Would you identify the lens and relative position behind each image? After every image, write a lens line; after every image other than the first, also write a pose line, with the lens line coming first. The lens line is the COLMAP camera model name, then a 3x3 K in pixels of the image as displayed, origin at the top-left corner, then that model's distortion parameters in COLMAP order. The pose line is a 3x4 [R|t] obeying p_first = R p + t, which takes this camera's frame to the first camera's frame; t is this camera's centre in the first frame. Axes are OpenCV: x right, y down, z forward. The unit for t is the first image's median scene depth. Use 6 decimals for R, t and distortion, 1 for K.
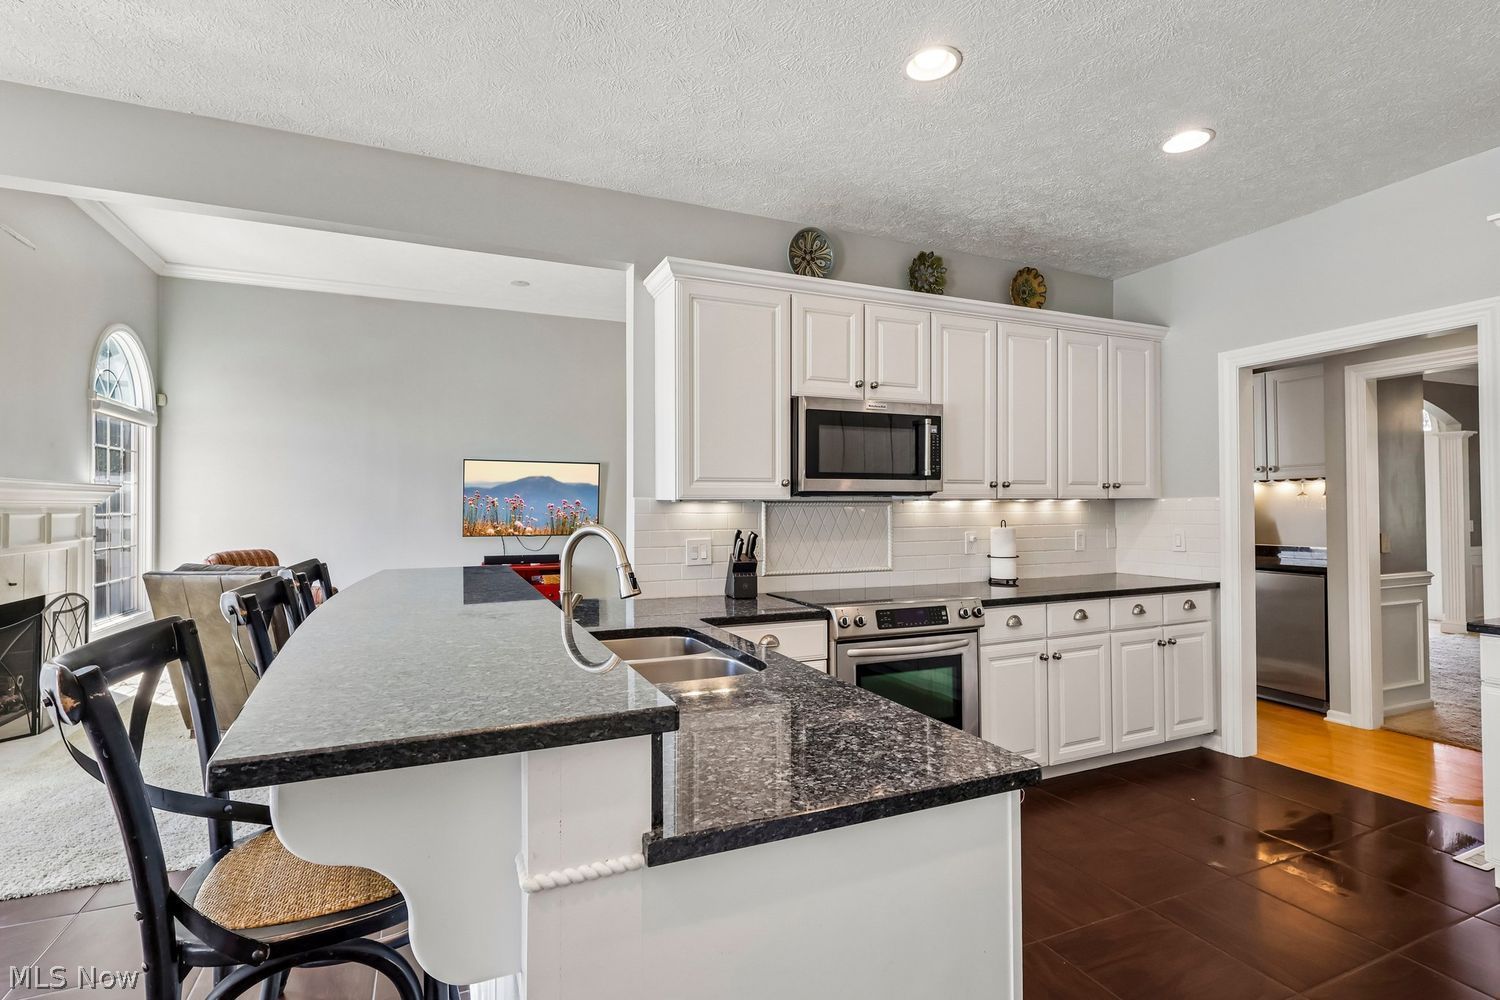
lens RADIAL K [[699.2, 0, 750.0], [0, 699.2, 500.0], [0, 0, 1]] dist [-0.001894, 0.000124]
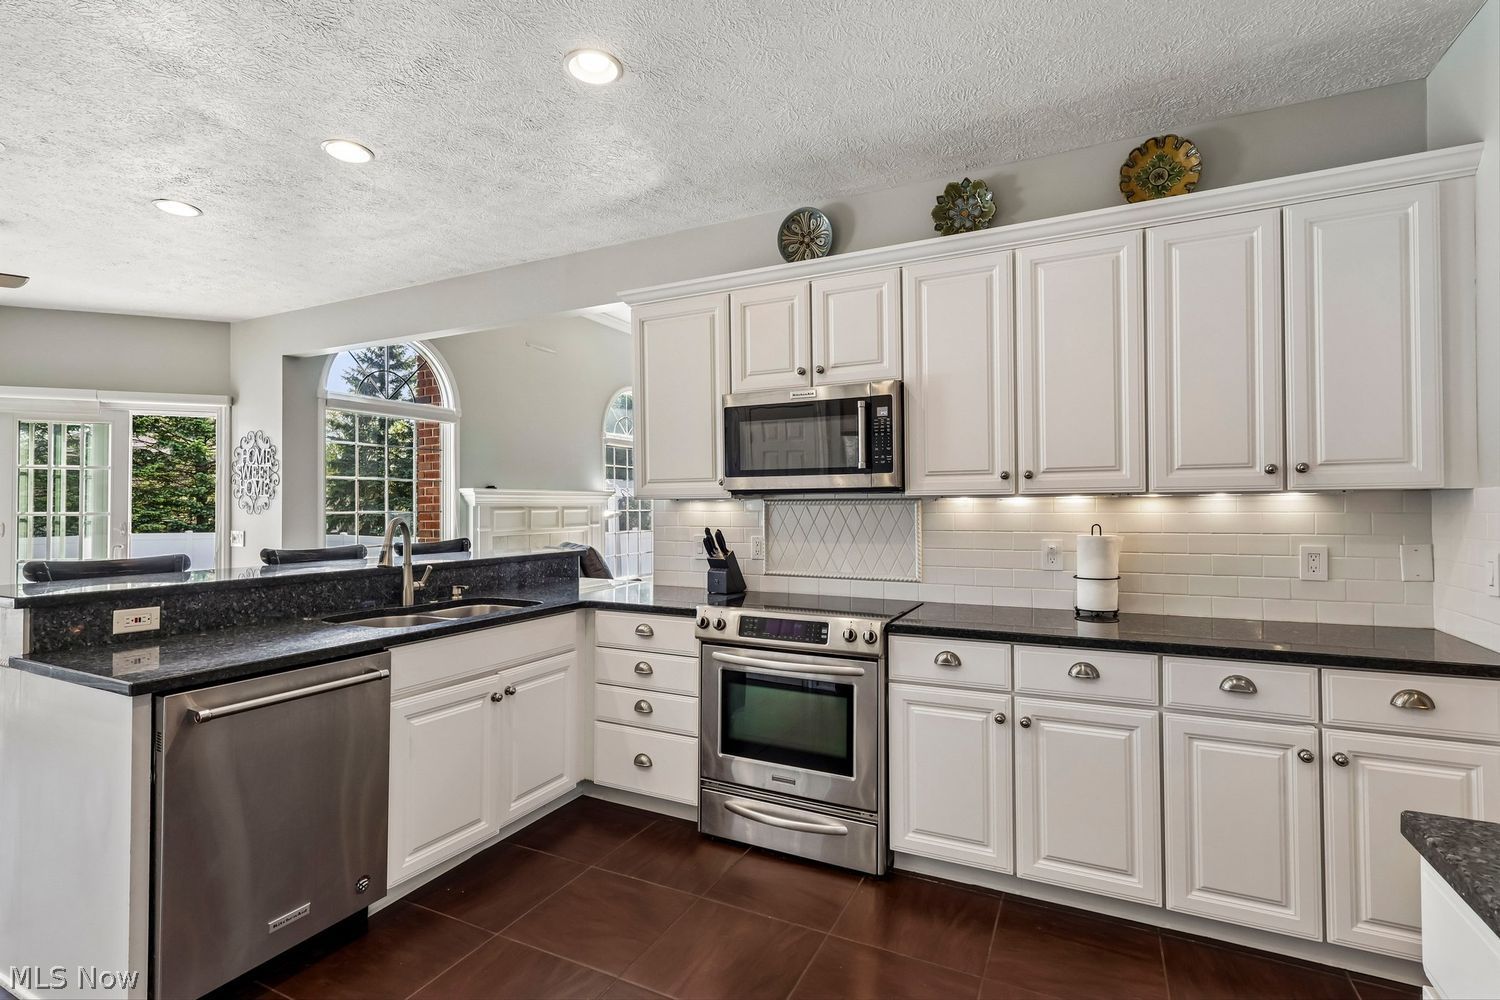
lens RADIAL K [[714.0, 0, 750.0], [0, 714.0, 500.0], [0, 0, 1]] dist [-0.003079, -0.000622]
pose [[0.638657, -0.004648, -0.769478, 0.777091], [0.009312, 0.999955, 0.001689, -0.000097], [0.769435, -0.008244, 0.638672, 0.329491]]
